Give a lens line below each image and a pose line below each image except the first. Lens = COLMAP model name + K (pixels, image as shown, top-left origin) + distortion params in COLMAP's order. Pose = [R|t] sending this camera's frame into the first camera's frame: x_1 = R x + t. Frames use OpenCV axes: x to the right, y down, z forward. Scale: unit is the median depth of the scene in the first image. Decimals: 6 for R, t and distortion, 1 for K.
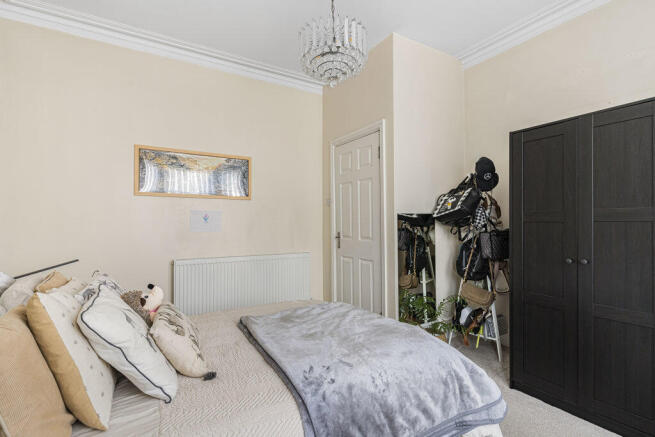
lens RADIAL K [[322.4, 0, 326.4], [0, 322.4, 221.1], [0, 0, 1]] dist [0.001459, -0.001041]
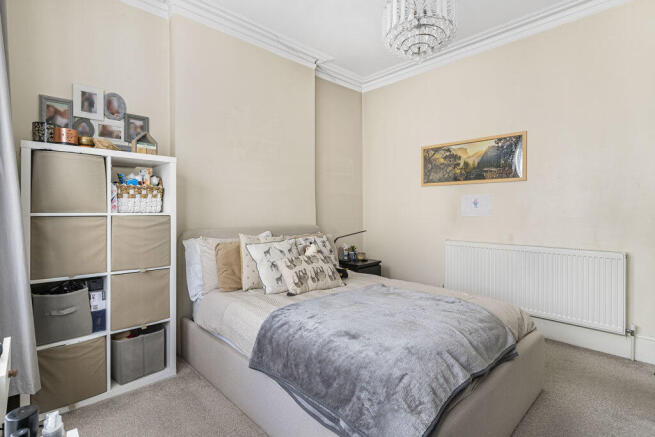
lens RADIAL K [[322.4, 0, 326.4], [0, 322.4, 213.9], [0, 0, 1]] dist [0.001459, -0.001041]
pose [[0.212819, 0.012965, -0.977006, 0.515301], [0.010256, 0.999827, 0.015502, 0.004583], [0.977038, -0.013319, 0.212649, 0.309787]]
